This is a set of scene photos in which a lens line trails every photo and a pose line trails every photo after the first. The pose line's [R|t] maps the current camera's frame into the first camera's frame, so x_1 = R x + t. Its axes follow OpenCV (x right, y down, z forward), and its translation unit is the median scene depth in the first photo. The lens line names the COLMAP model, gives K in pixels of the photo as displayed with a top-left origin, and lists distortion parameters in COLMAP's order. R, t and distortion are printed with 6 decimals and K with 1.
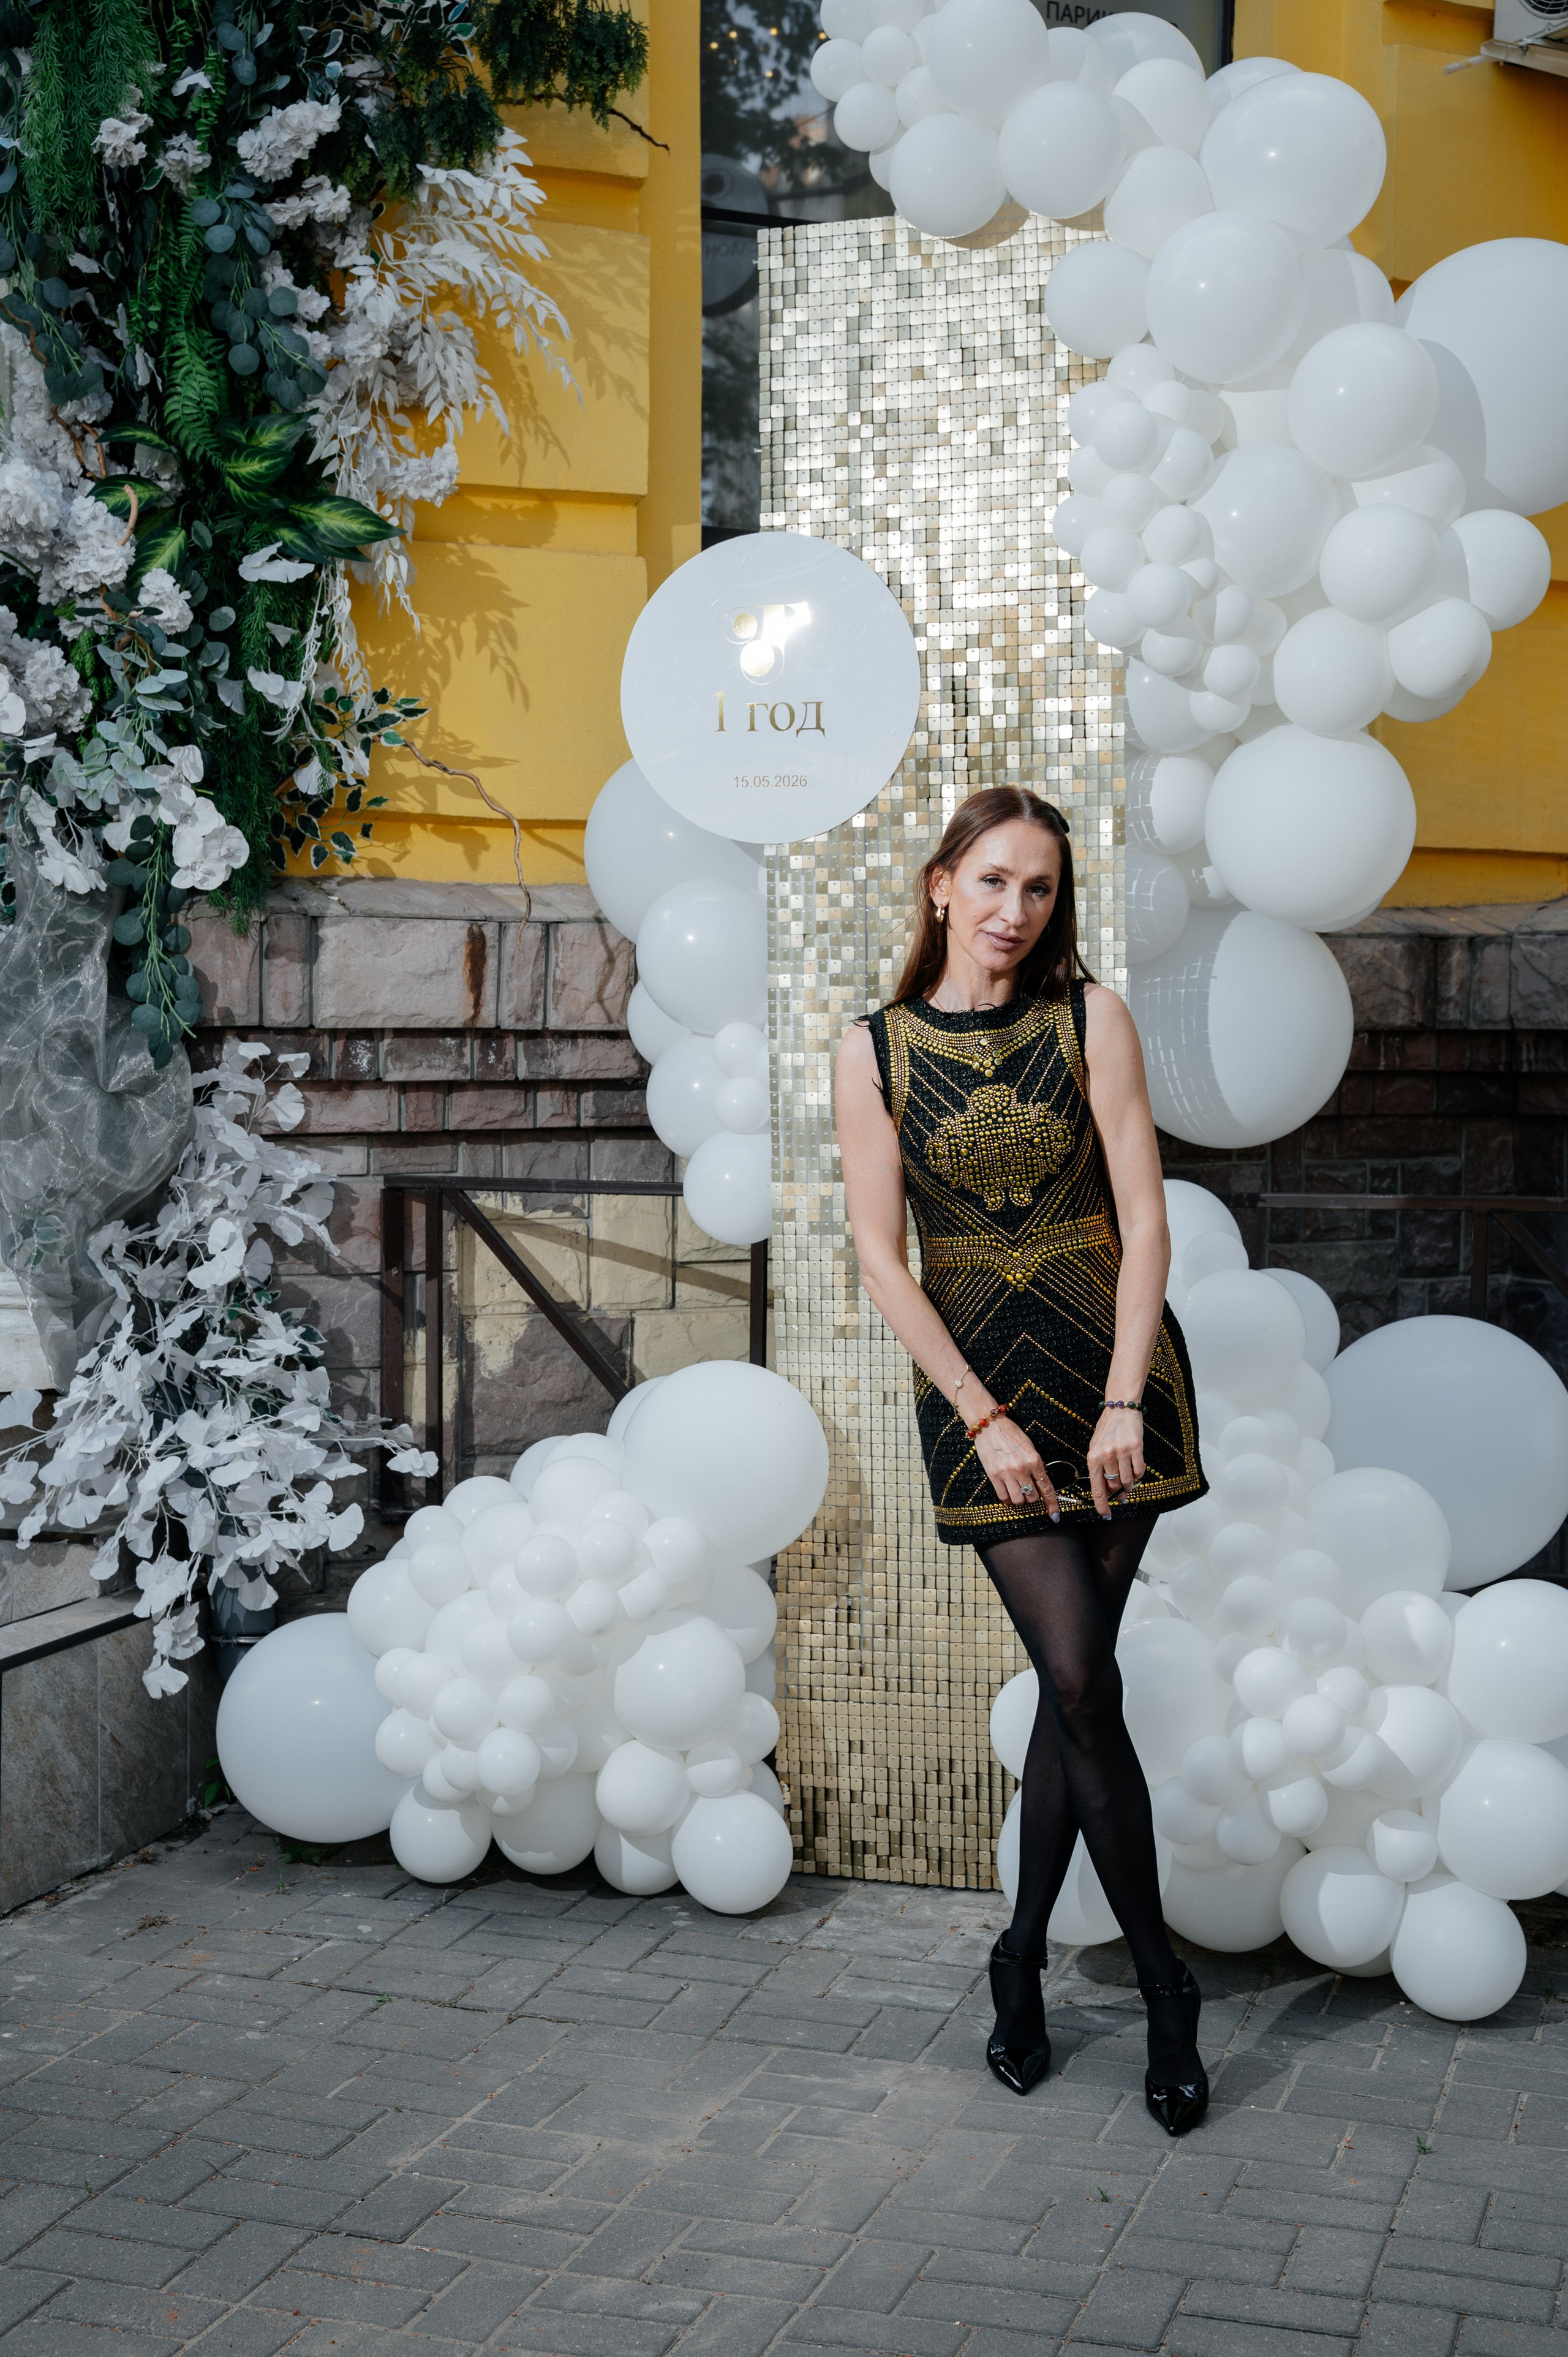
lens RADIAL K [[3091.2, 0, 794.7], [0, 3091.2, 1167.9], [0, 0, 1]] dist [0.053011, 0.000000]
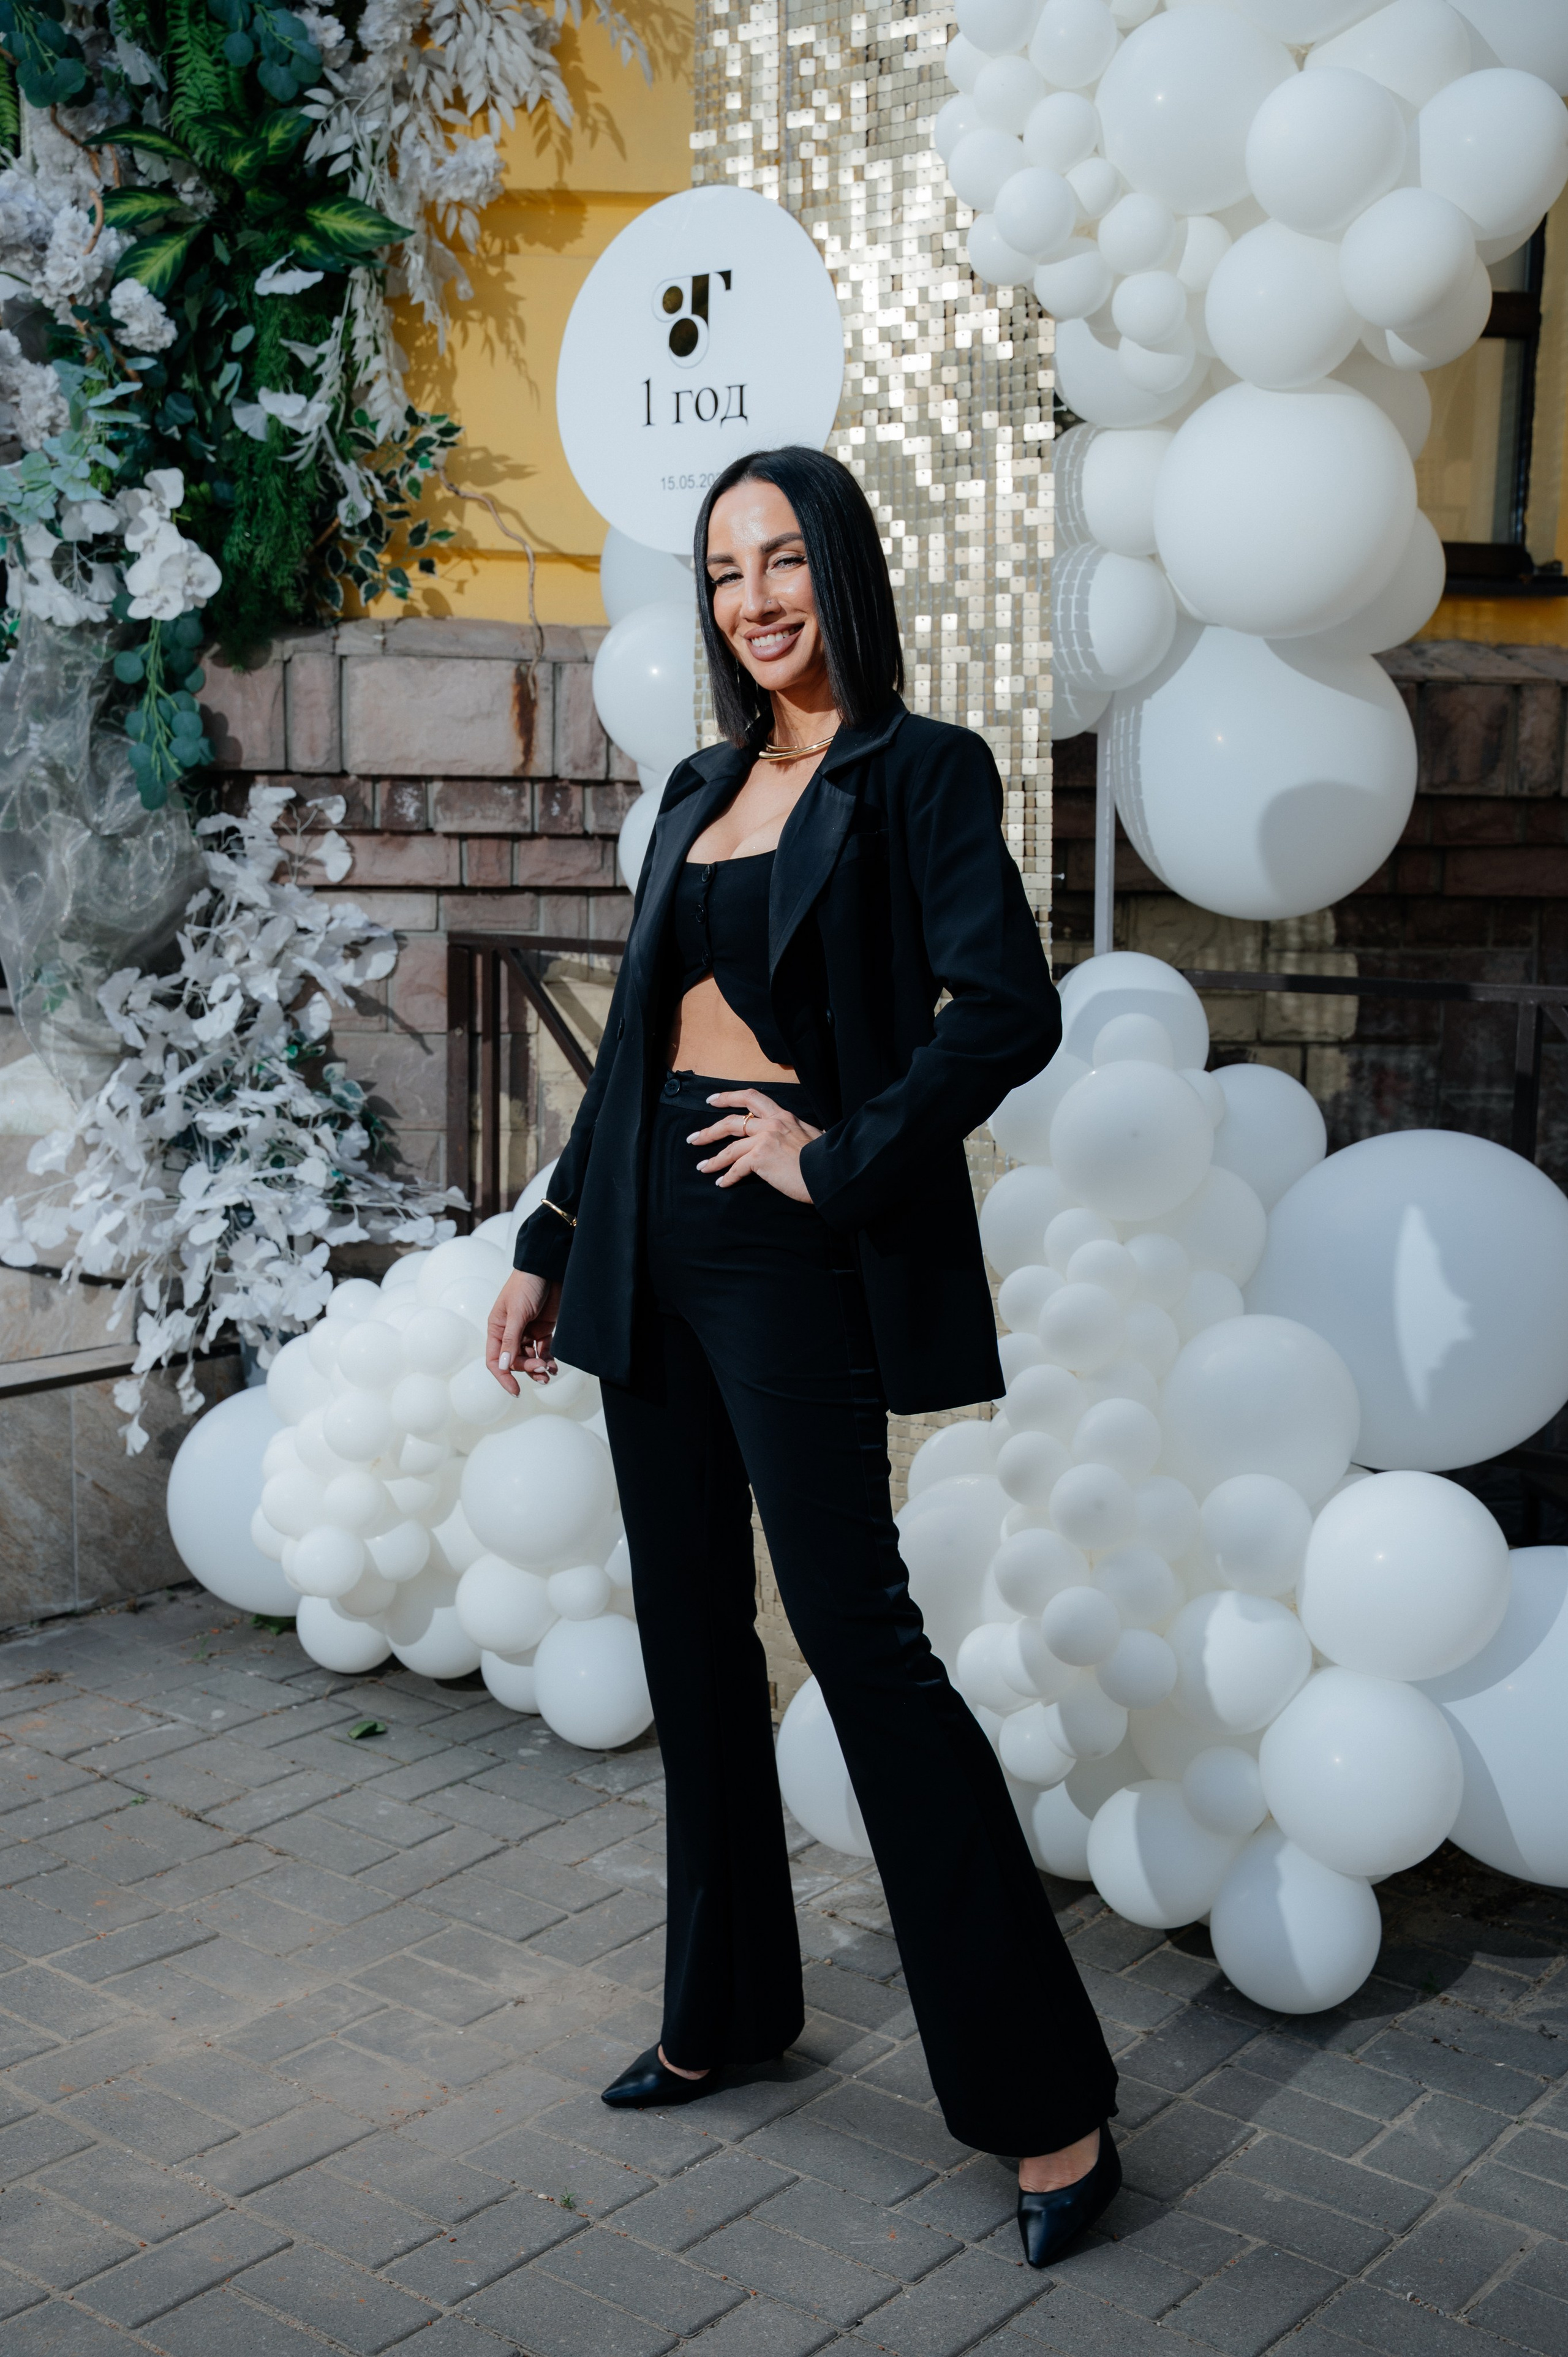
lens RADIAL K [[2601.7, 0, 793.4], [0, 2601.7, 1173.6], [0, 0, 1]] dist [0.011306, 0.000000]
pose [[0.939705, 0.056129, -0.337349, 0.262462], [-0.028753, 0.995914, 0.085610, 0.005401], [0.340775, -0.070749, 0.937479, 0.292612]]
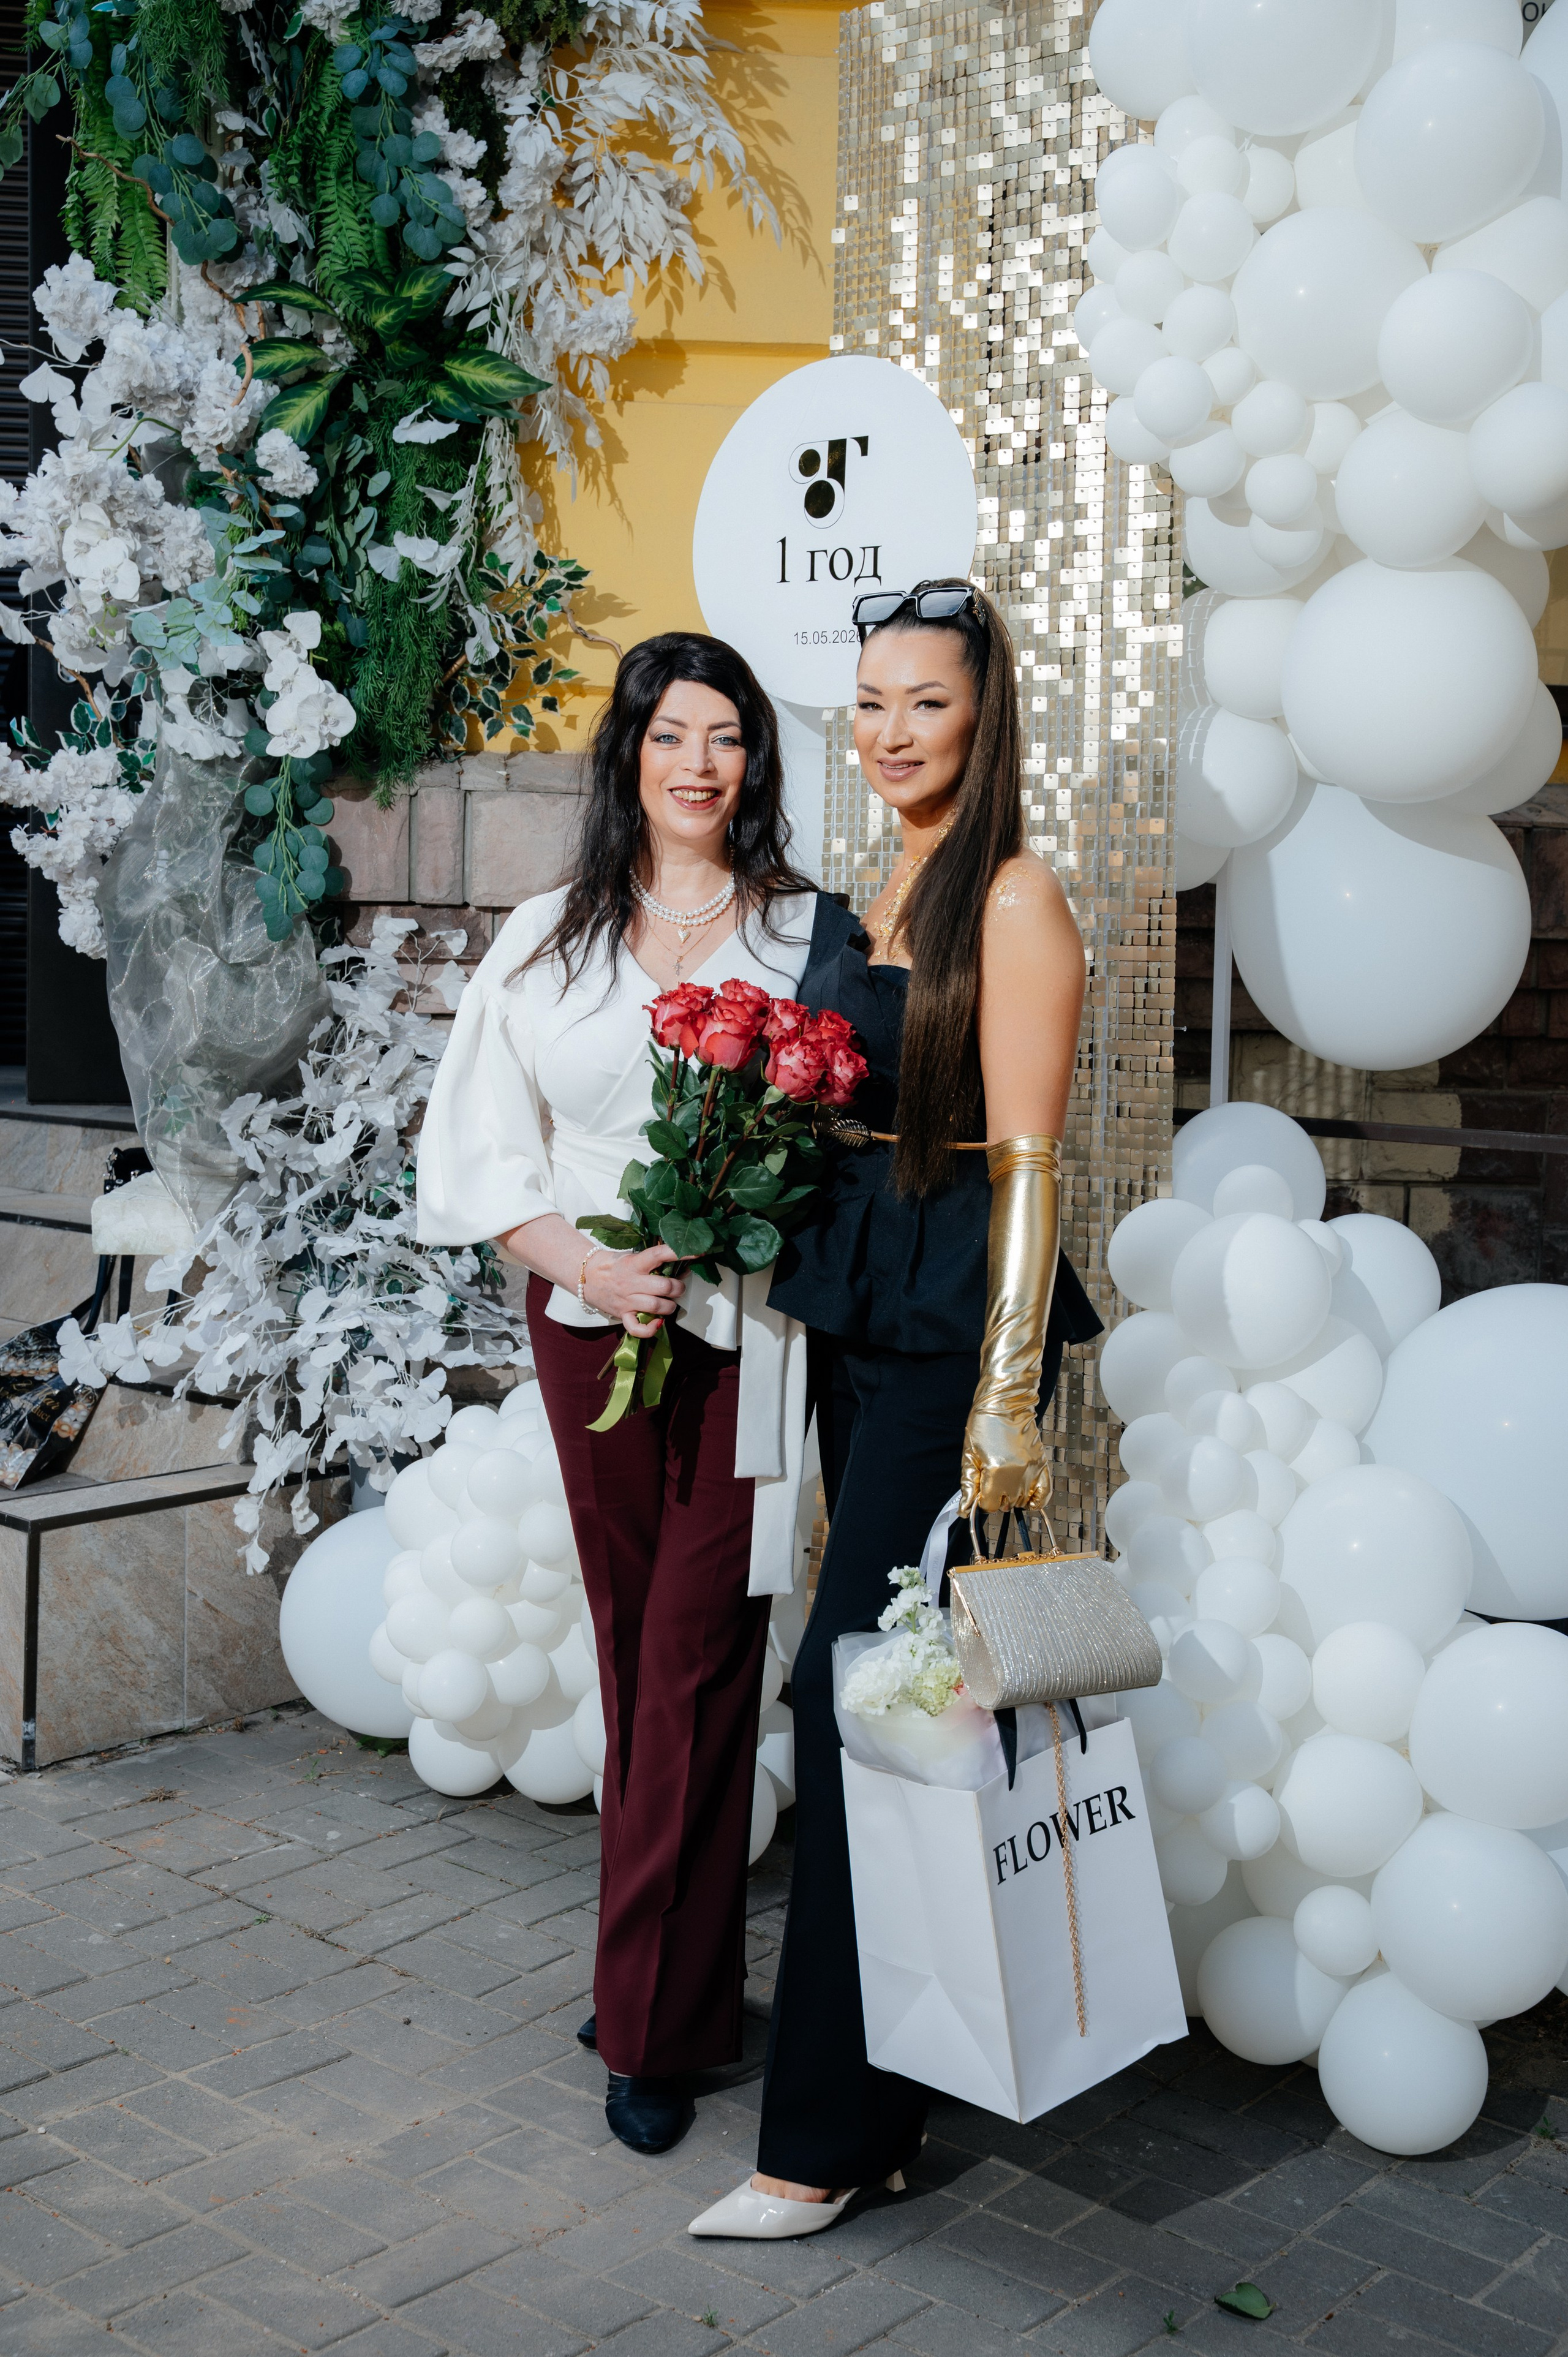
lens RADIAL K [[2709.2, 0, 788.3], [0, 2709.2, 1171.9], [0, 0, 1]] dist [0.015590, 0.000000]
pose [[0.932386, 0.058300, -0.356731, 0.257233], [-0.044249, 0.997894, 0.047433, -0.006600], [0.358745, -0.028441, 0.933002, 0.244746]]
